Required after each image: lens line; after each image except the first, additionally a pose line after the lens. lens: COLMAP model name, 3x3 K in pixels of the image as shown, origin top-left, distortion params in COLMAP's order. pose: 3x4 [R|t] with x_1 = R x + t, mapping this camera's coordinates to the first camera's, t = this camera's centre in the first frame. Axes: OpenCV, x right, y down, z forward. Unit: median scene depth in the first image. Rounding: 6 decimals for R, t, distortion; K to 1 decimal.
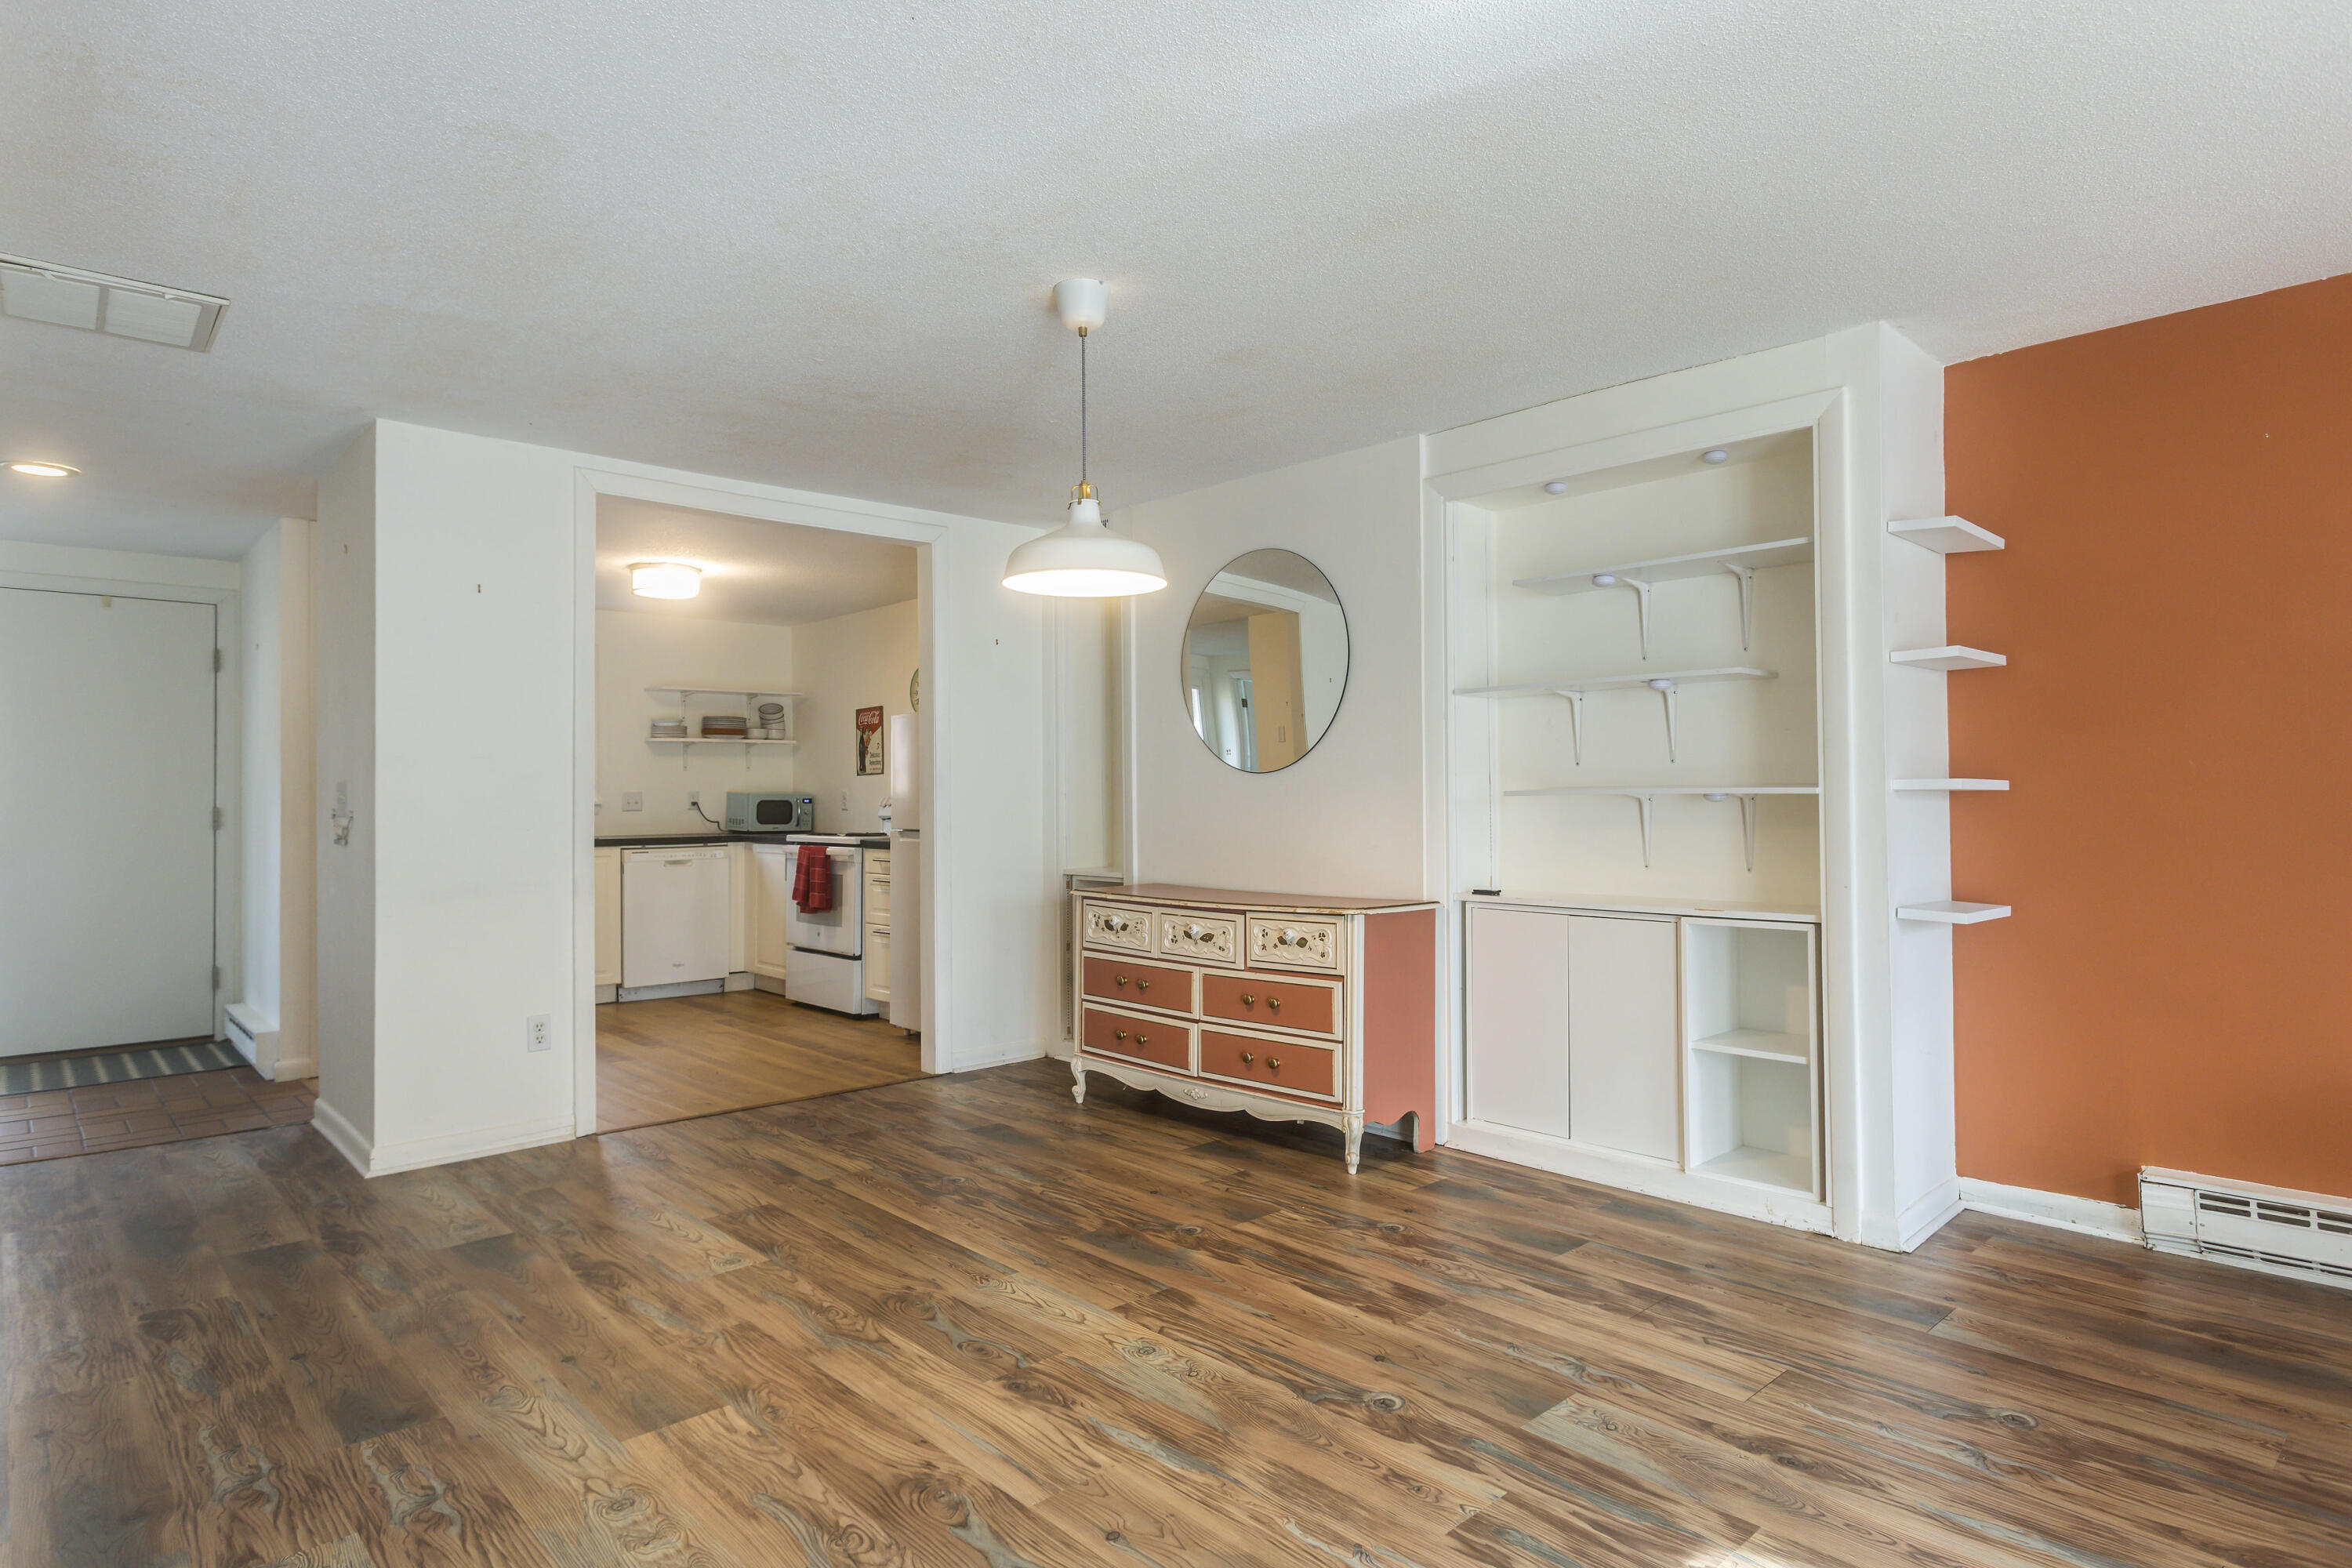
lens RADIAL K [[1288.9, 0, 1168.7], [0, 1288.9, 789.6], [0, 0, 1]] dist [-0.000669, 0.006496]
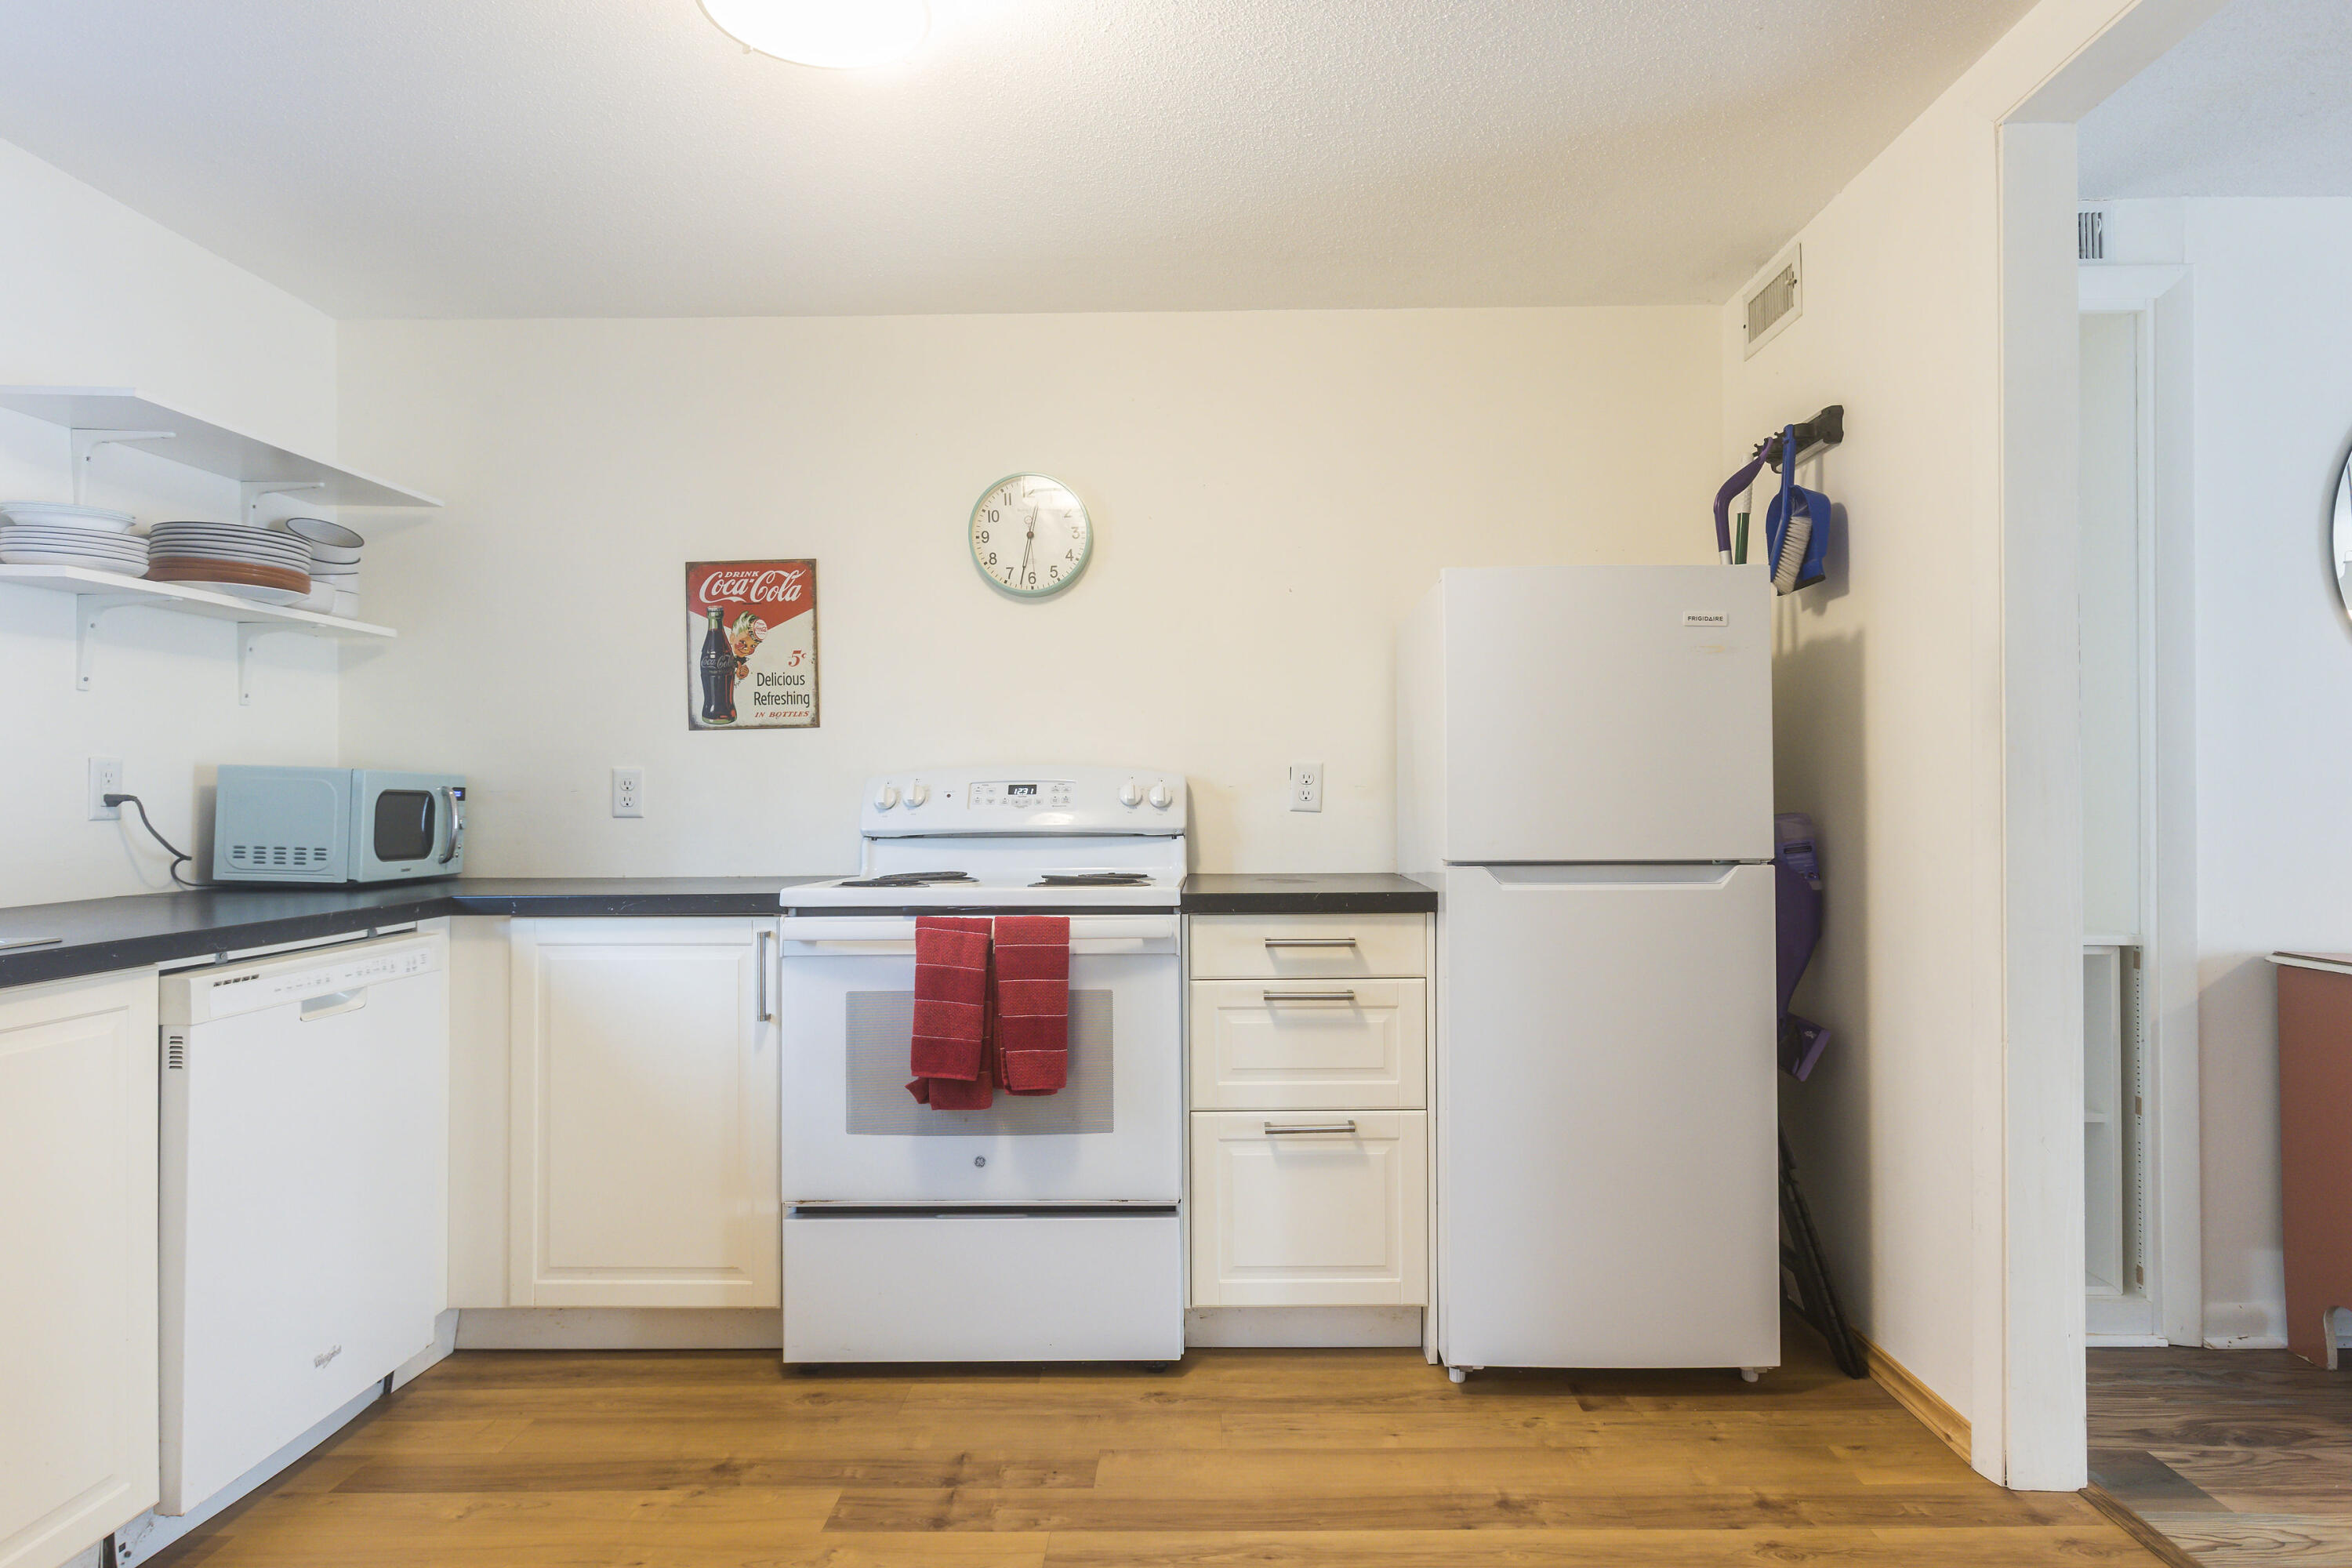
lens RADIAL K [[1339.8, 0, 1193.7], [0, 1339.8, 787.0], [0, 0, 1]] dist [-0.000658, 0.002603]
pose [[0.678222, 0.009619, 0.734794, -0.901870], [-0.005124, 0.999952, -0.008361, 0.019291], [-0.734839, 0.001906, 0.678239, 1.254256]]
